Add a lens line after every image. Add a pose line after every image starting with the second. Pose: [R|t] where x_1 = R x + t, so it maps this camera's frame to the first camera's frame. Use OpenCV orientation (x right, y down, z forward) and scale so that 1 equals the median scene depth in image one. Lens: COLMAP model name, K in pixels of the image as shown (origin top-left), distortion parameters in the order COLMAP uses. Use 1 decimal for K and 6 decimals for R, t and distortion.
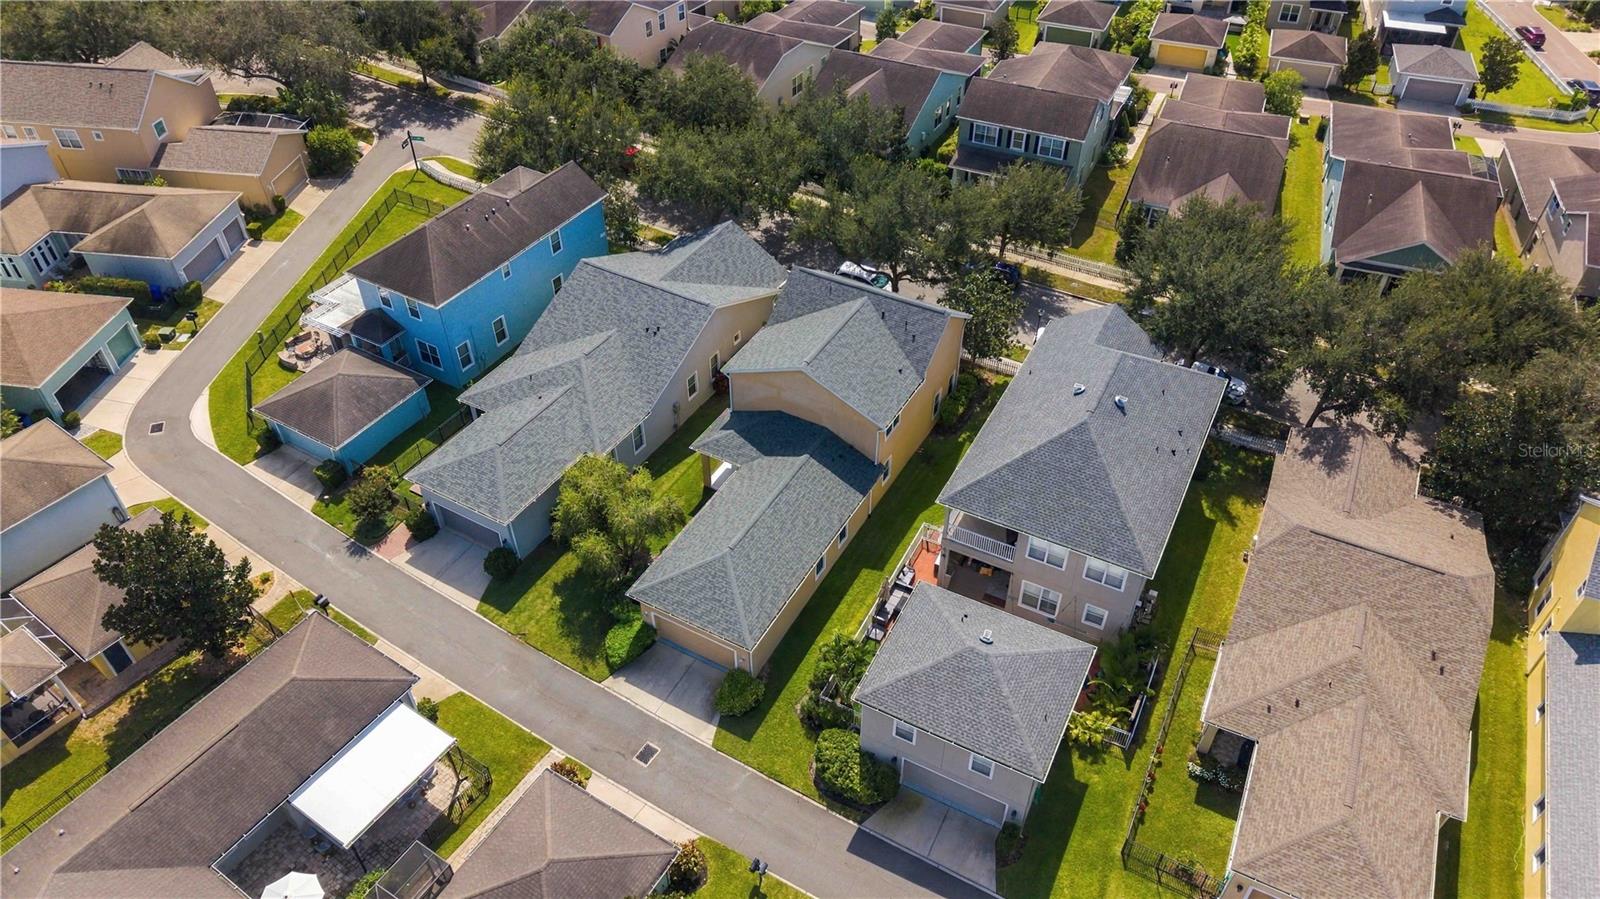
lens RADIAL K [[1071.5, 0, 796.3], [0, 1071.5, 455.4], [0, 0, 1]] dist [0.007369, -0.001793]
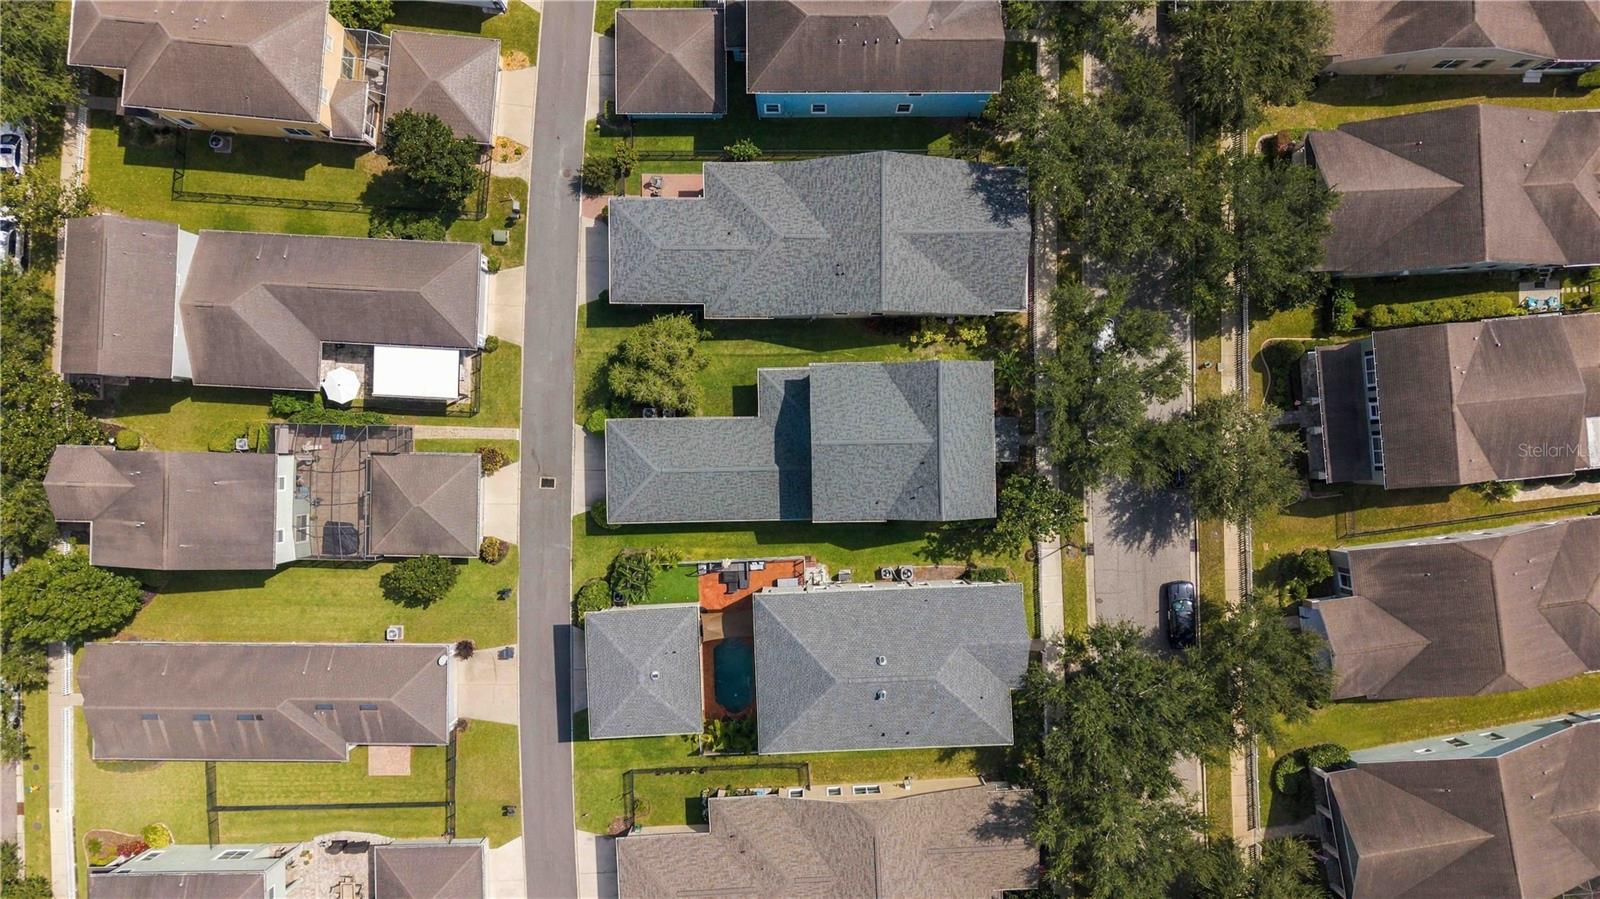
lens RADIAL K [[1071.5, 0, 796.3], [0, 1071.5, 455.4], [0, 0, 1]] dist [0.007369, -0.001793]
pose [[0.506474, 0.862225, 0.007272, -0.002611], [-0.573782, 0.330722, 0.749265, -0.975267], [0.643629, -0.383656, 0.662231, 0.195543]]
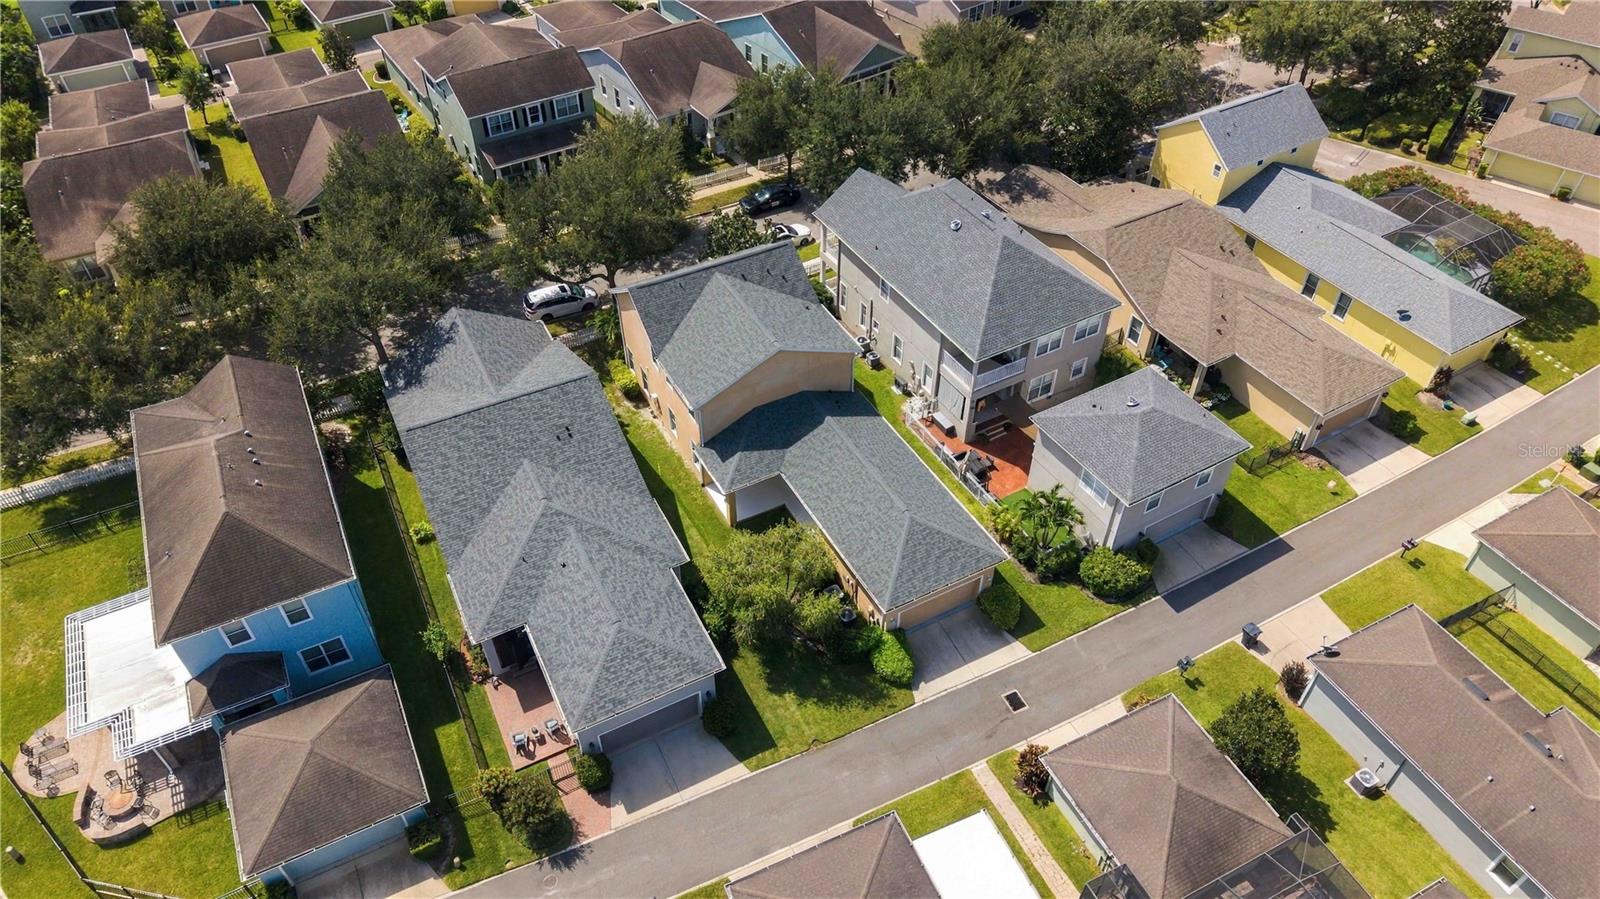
lens RADIAL K [[1071.5, 0, 796.3], [0, 1071.5, 455.4], [0, 0, 1]] dist [0.007369, -0.001793]
pose [[0.536610, -0.587847, 0.605381, -0.646109], [0.565670, 0.782949, 0.258861, -0.252911], [-0.626153, 0.203538, 0.752665, 0.278085]]
